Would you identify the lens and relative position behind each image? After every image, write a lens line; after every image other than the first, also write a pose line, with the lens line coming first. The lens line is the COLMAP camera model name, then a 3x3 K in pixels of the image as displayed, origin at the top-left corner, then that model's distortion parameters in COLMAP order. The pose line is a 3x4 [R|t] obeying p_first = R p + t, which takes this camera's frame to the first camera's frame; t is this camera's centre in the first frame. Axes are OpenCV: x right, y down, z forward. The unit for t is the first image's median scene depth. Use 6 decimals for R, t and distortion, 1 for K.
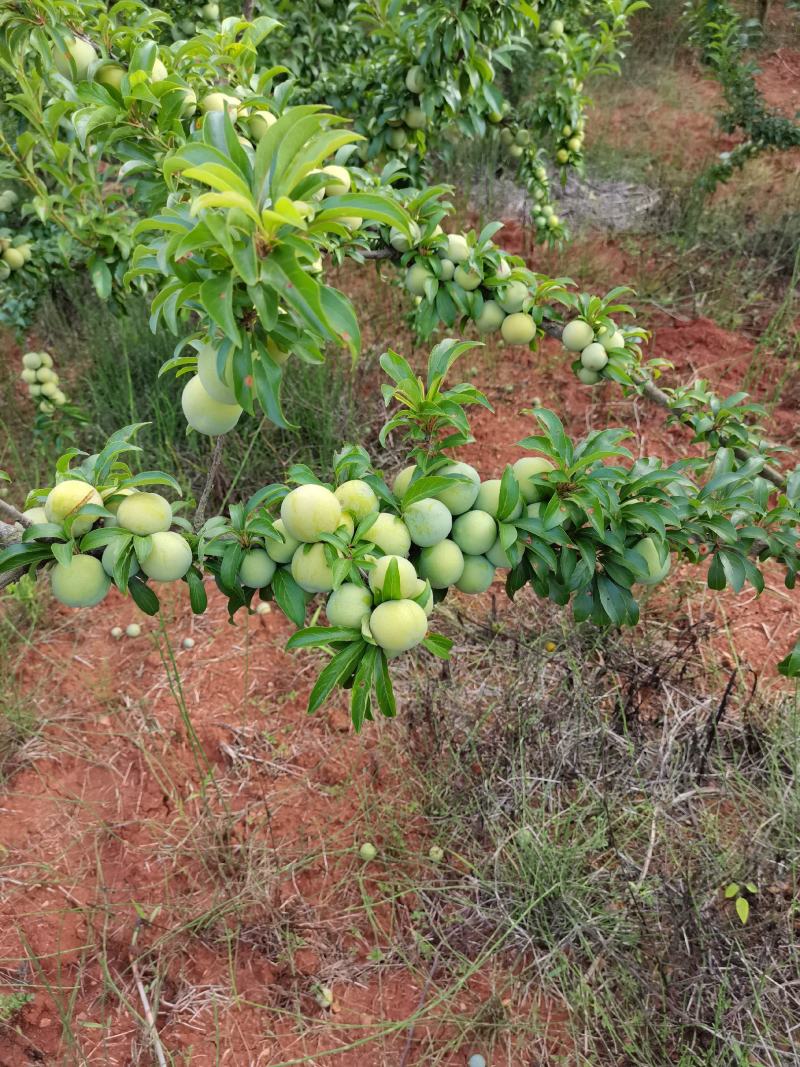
lens RADIAL K [[822.5, 0, 400.7], [0, 822.5, 533.8], [0, 0, 1]] dist [0.013961, -0.012212]
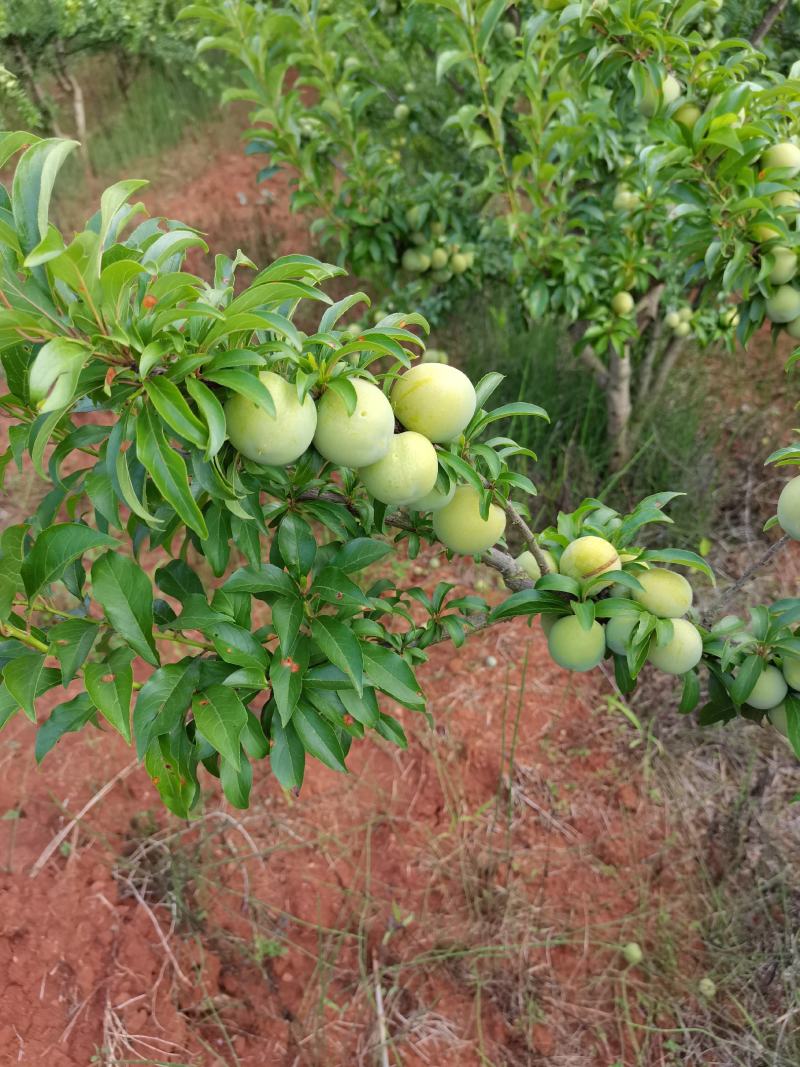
lens RADIAL K [[822.5, 0, 396.1], [0, 822.5, 532.6], [0, 0, 1]] dist [0.013961, -0.012212]
pose [[0.907614, 0.274641, -0.317504, -0.117035], [-0.282276, 0.959065, 0.022682, -0.010003], [0.310736, 0.069037, 0.947986, 0.013725]]
